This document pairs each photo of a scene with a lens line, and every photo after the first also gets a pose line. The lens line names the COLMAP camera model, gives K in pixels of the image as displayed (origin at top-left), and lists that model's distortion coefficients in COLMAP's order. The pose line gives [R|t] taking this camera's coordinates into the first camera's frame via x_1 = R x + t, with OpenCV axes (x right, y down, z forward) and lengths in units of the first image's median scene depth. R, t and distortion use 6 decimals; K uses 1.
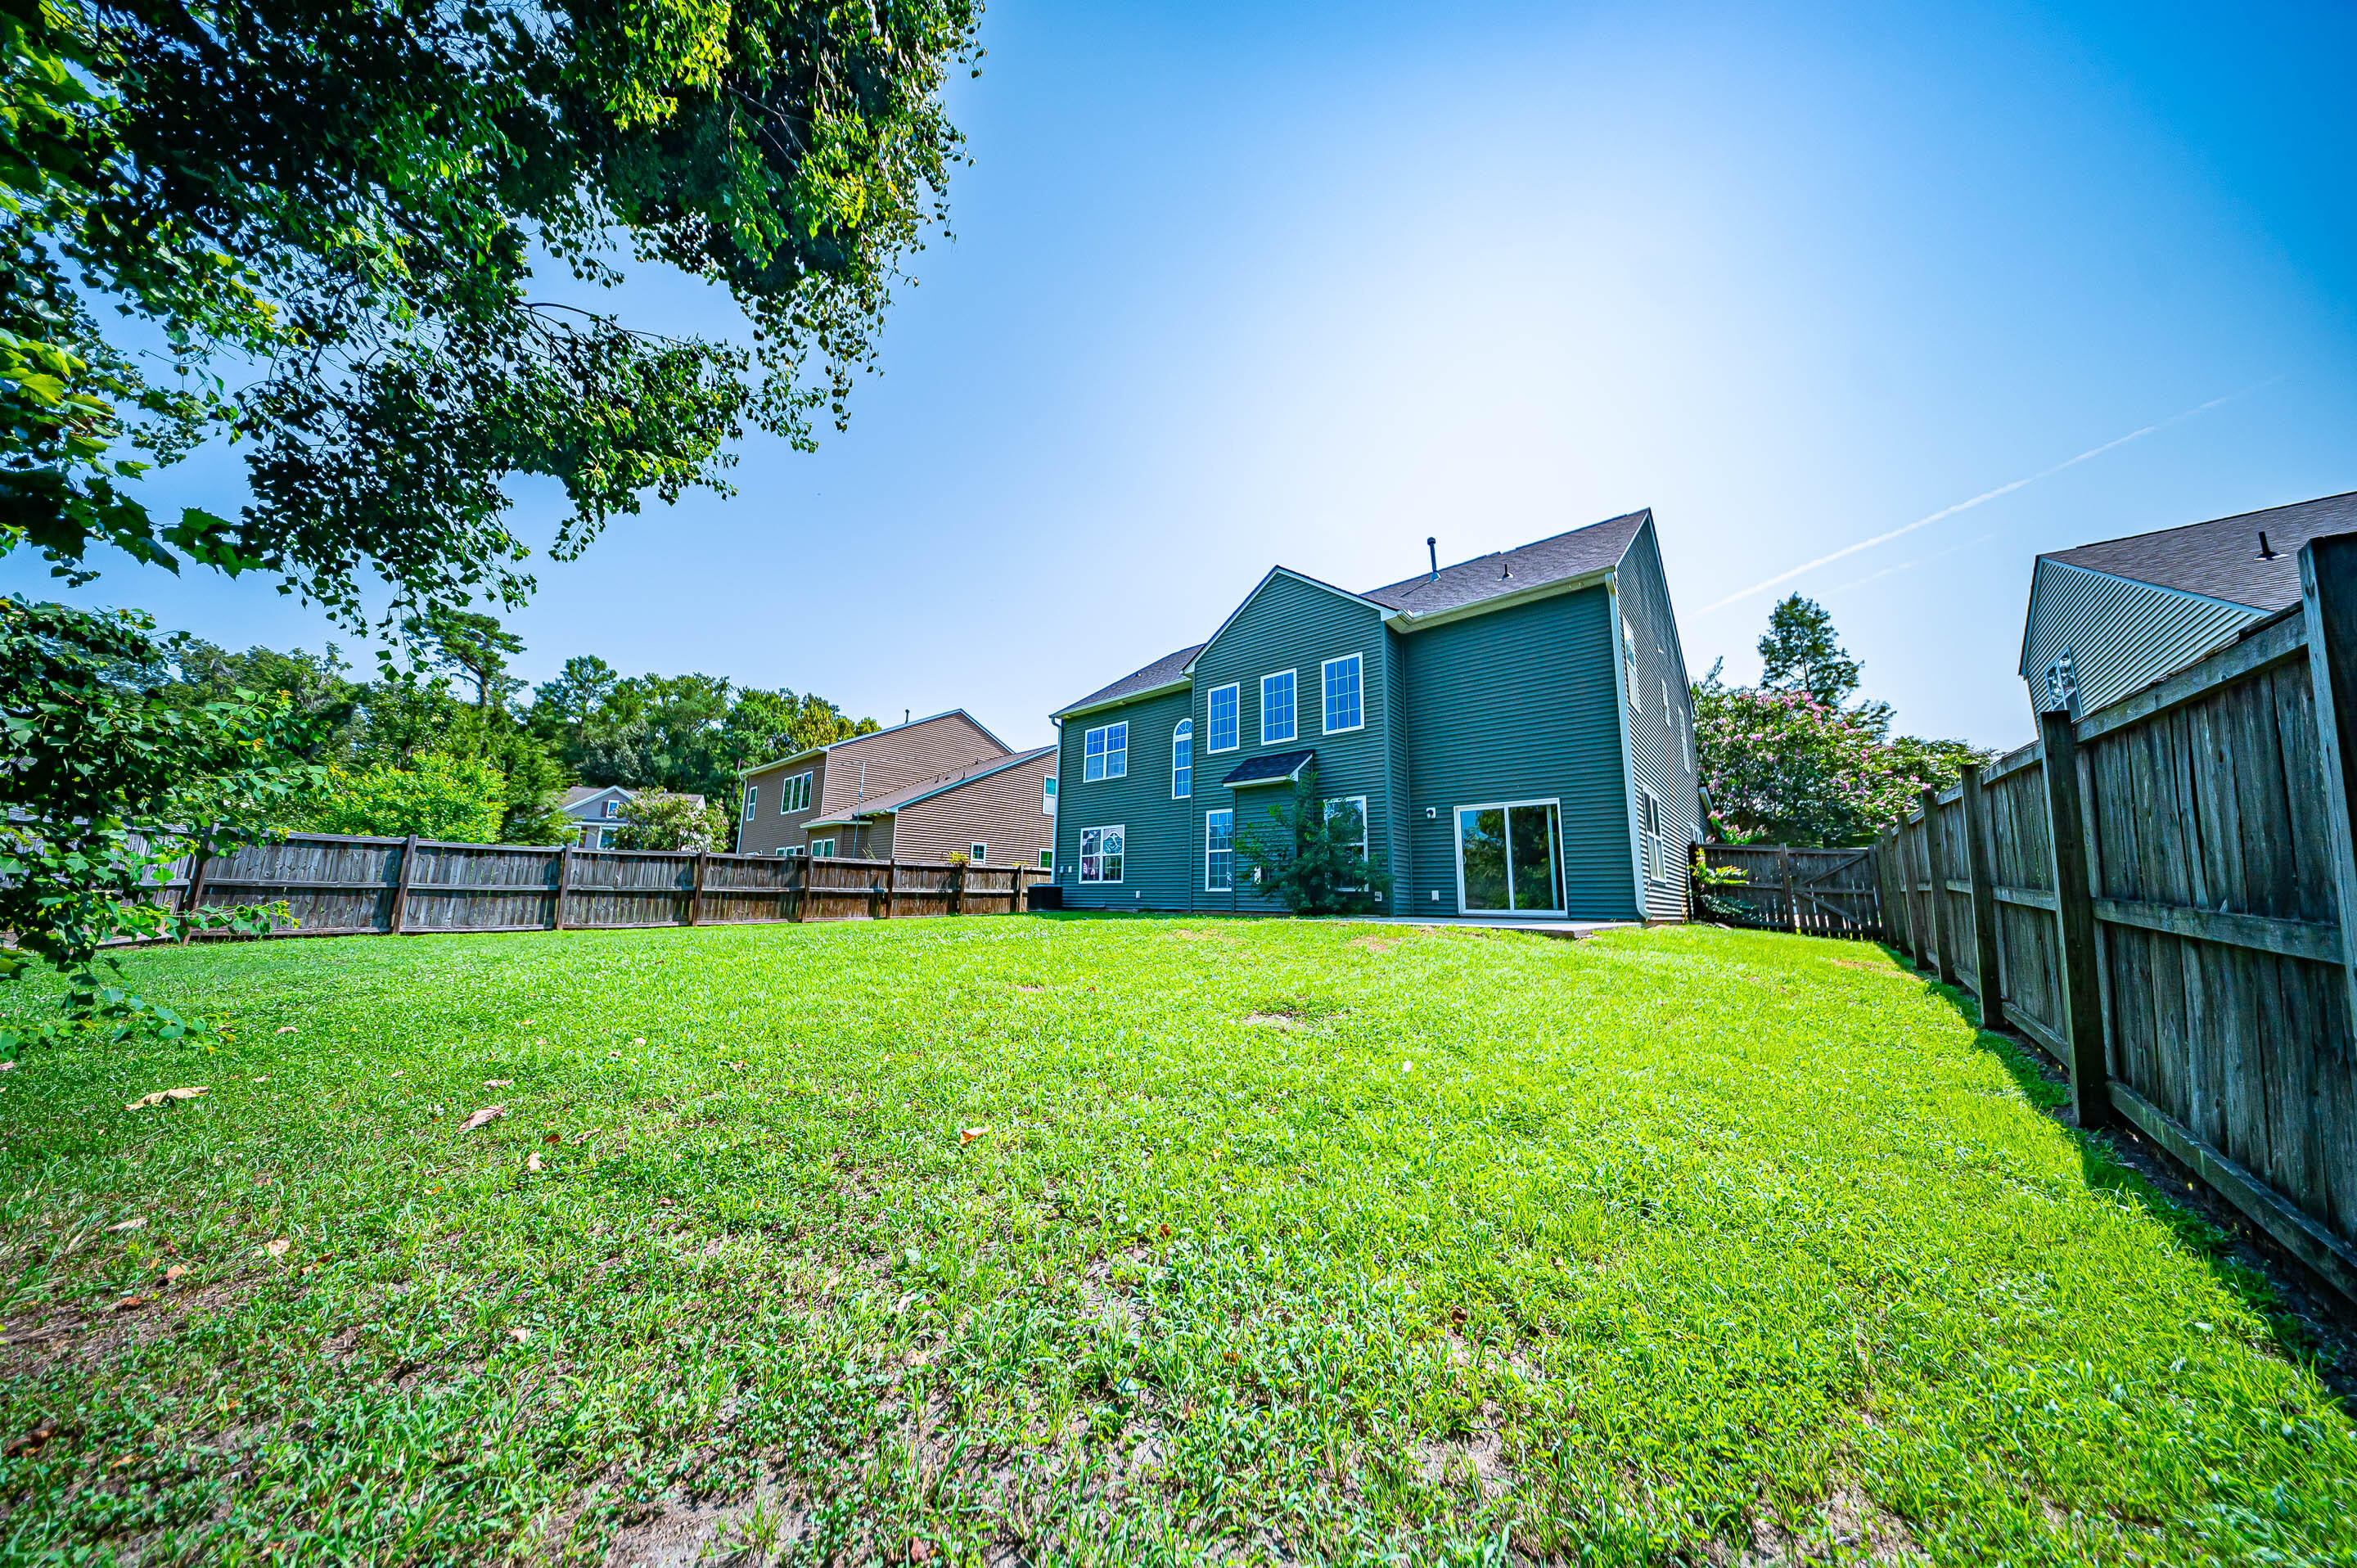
lens RADIAL K [[688.1, 0, 1191.1], [0, 688.1, 783.8], [0, 0, 1]] dist [0.004794, -0.000038]
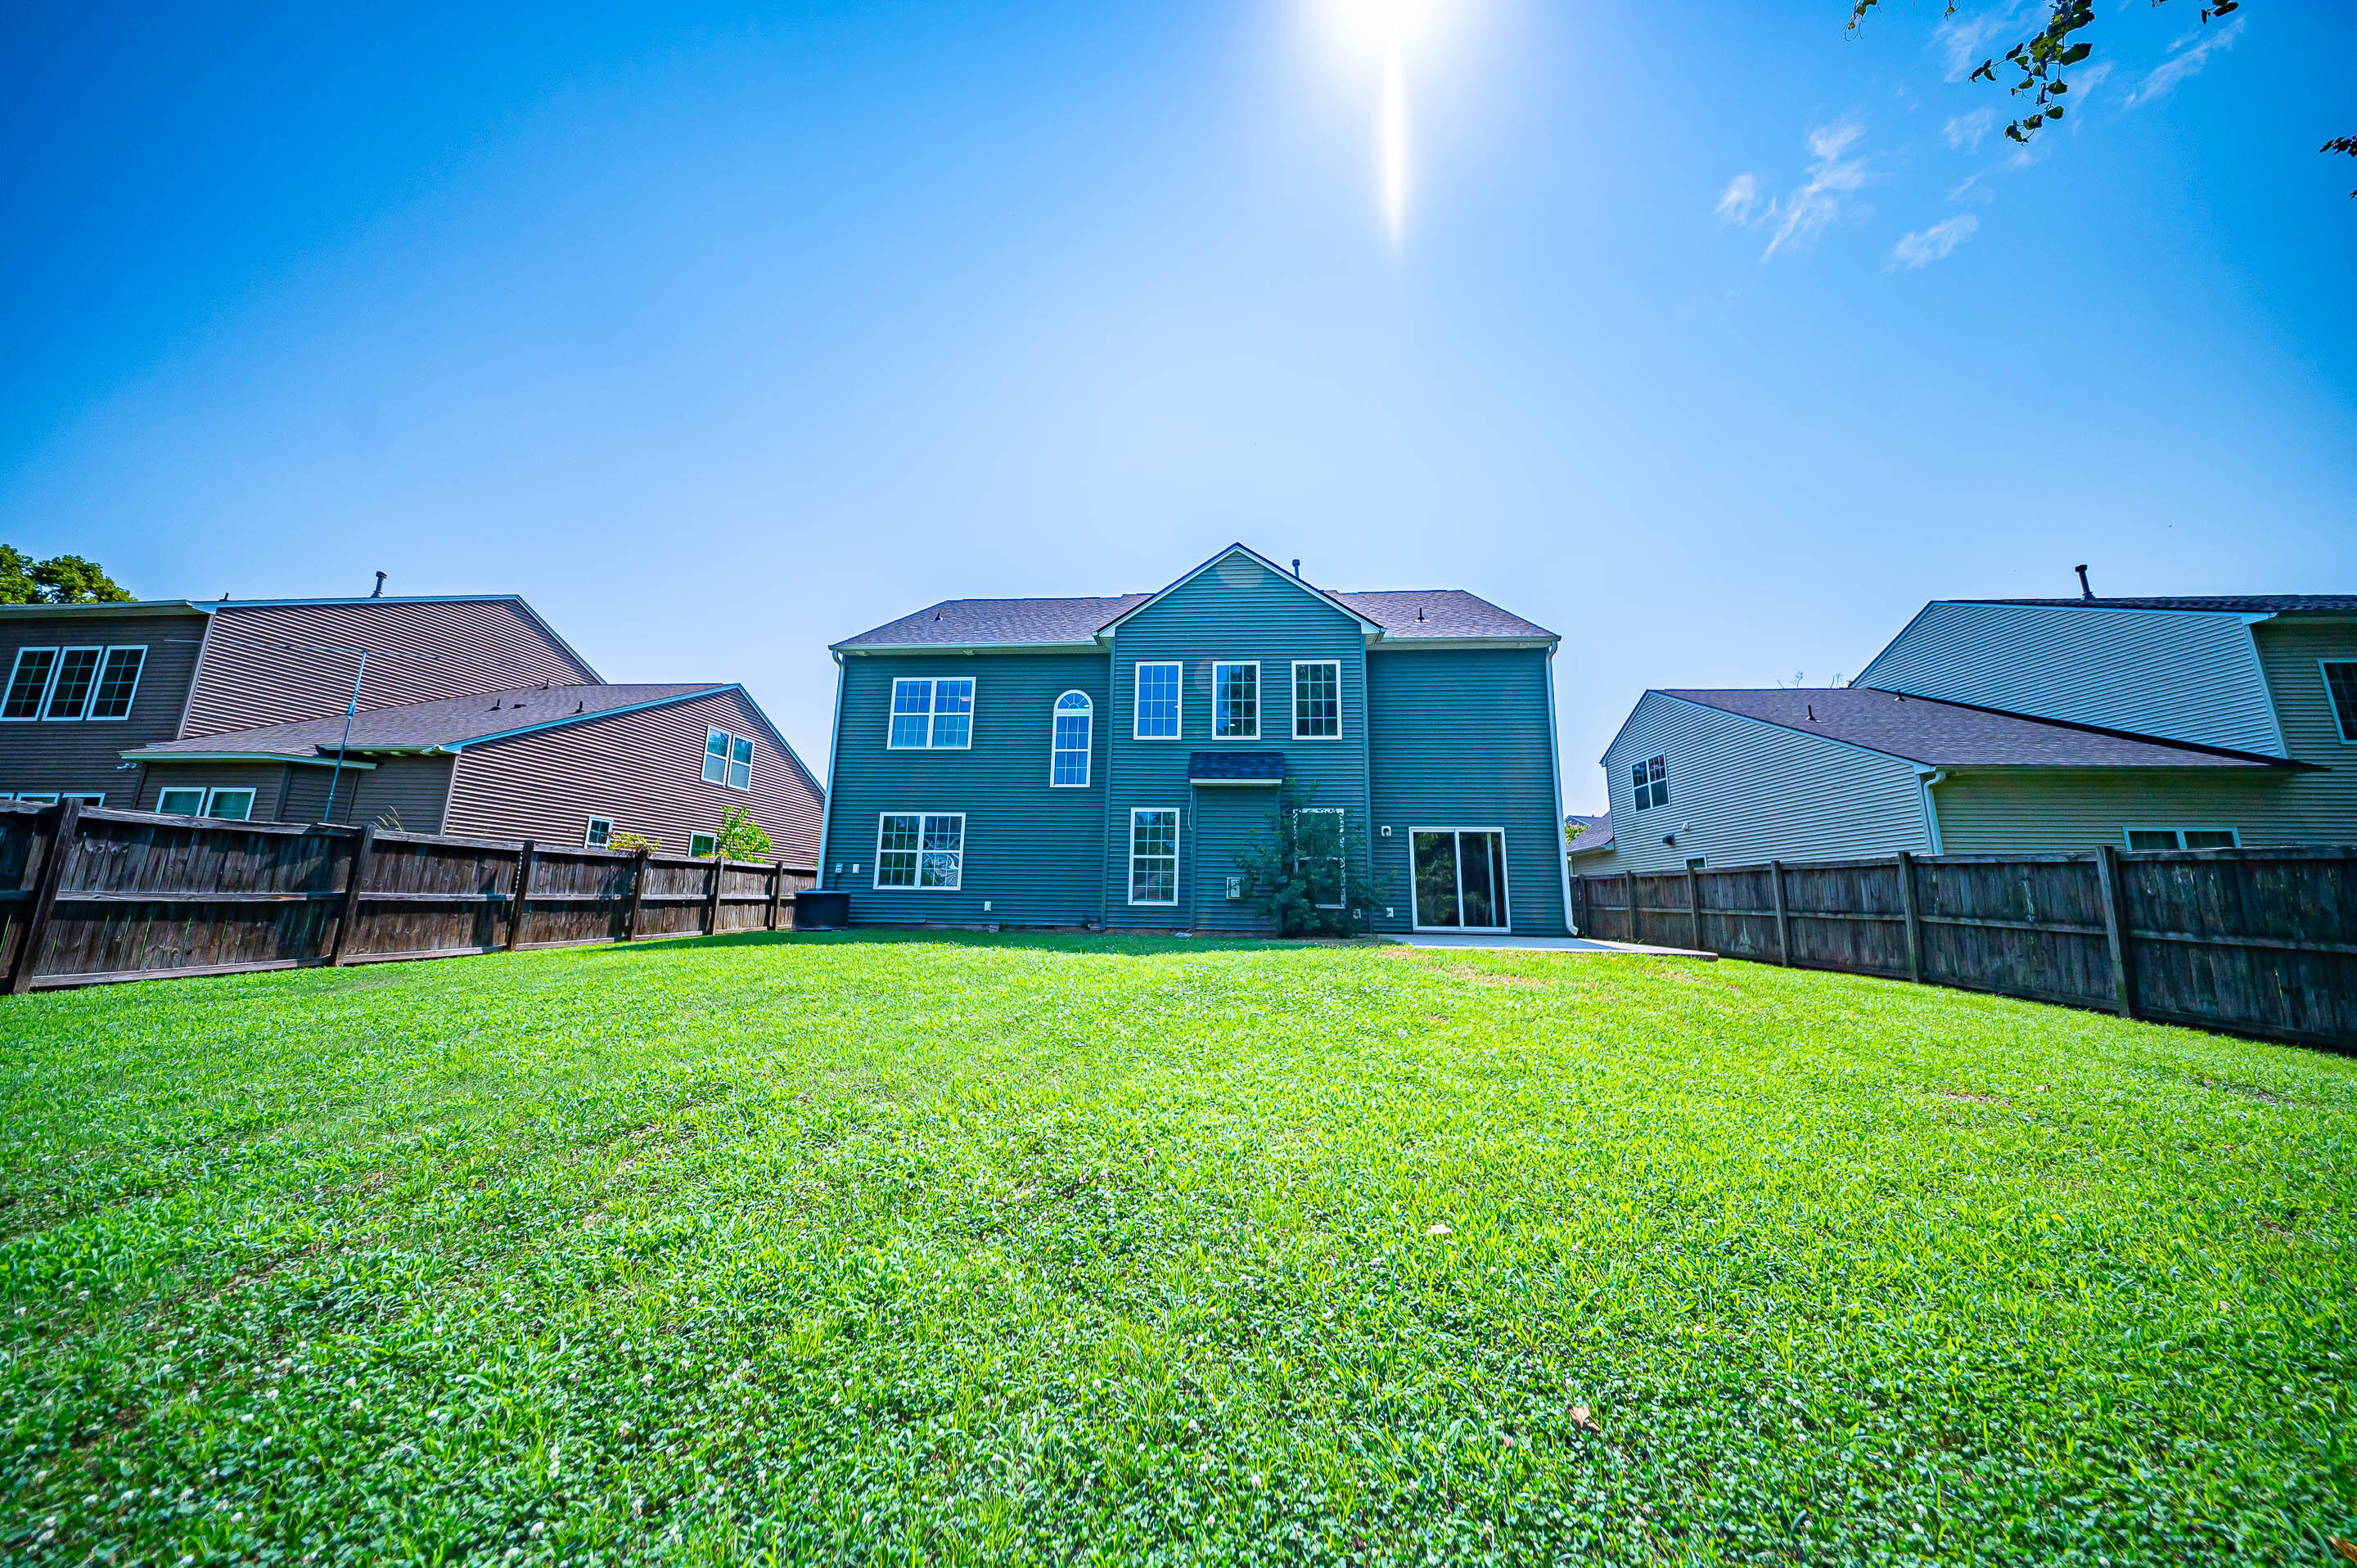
lens RADIAL K [[699.5, 0, 1187.4], [0, 699.5, 786.0], [0, 0, 1]] dist [0.008423, -0.003638]
pose [[0.803226, 0.101205, 0.587013, -0.350468], [-0.106482, 0.993983, -0.025668, 0.023346], [-0.586079, -0.041889, 0.809170, 0.232618]]
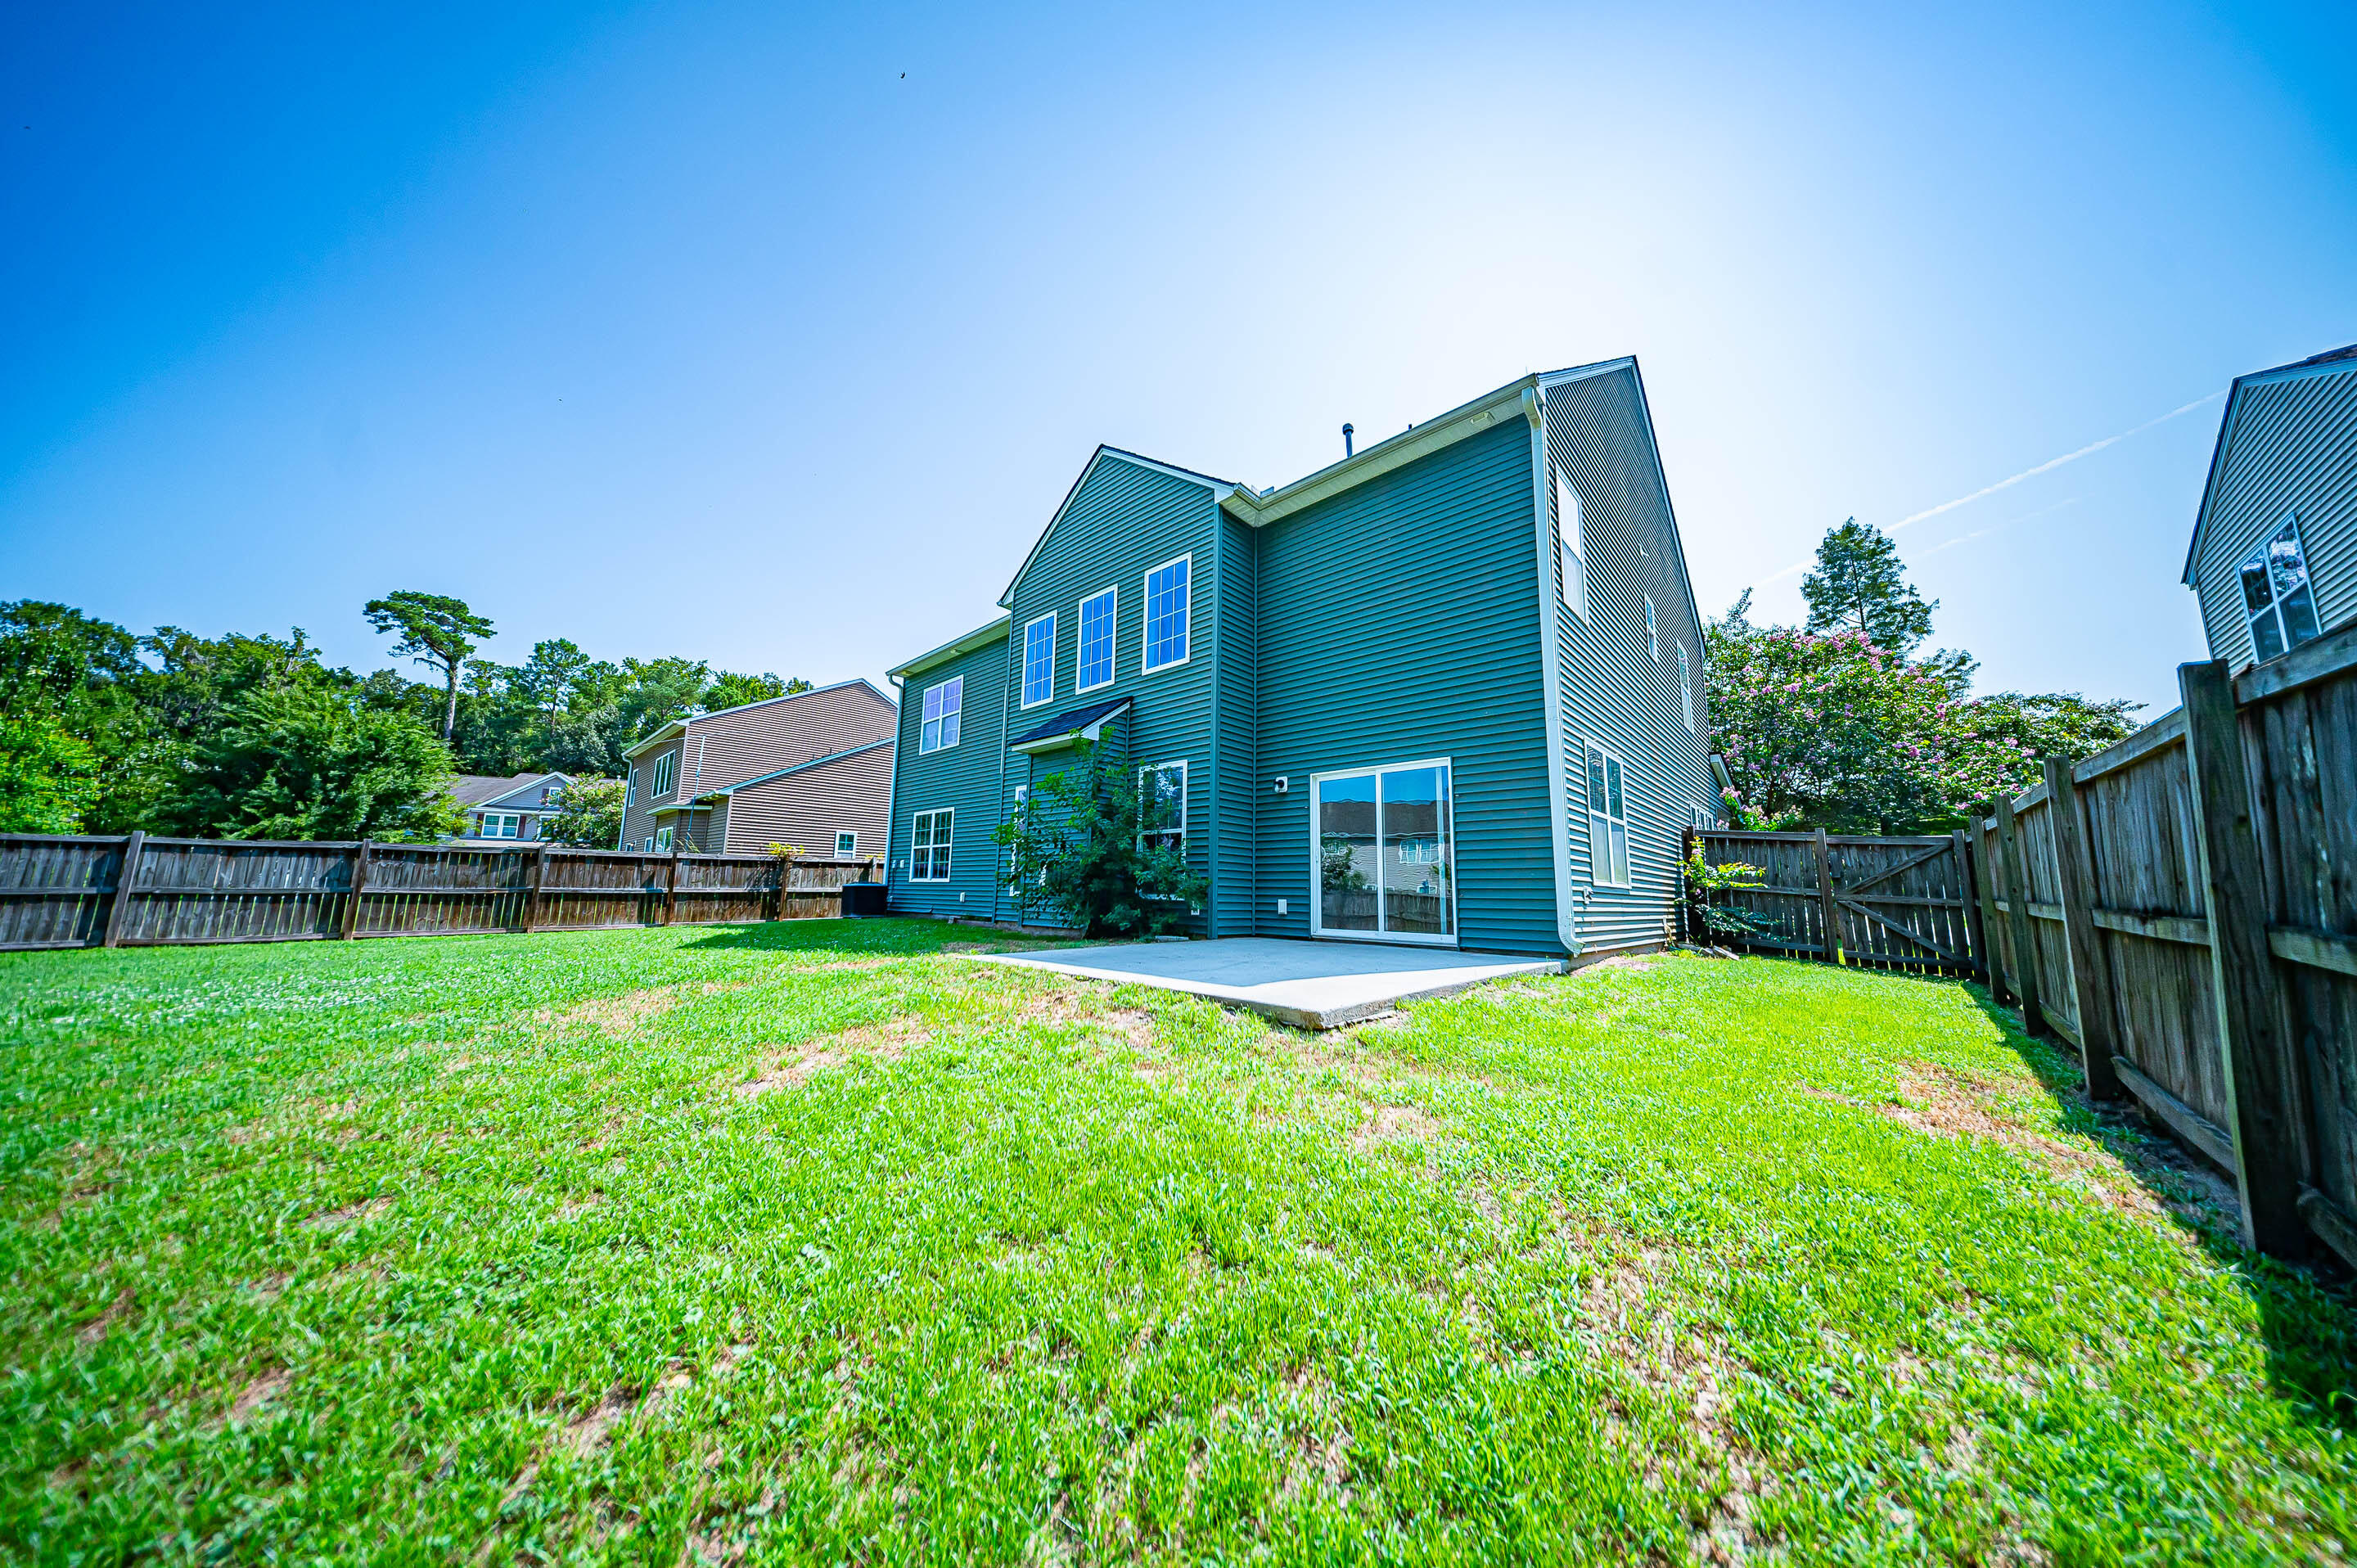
lens RADIAL K [[699.5, 0, 1187.4], [0, 699.5, 786.0], [0, 0, 1]] dist [0.008423, -0.003638]
pose [[0.999247, -0.003542, -0.038630, 0.195881], [0.004294, 0.999803, 0.019393, 0.021023], [0.038553, -0.019544, 0.999065, 0.214523]]
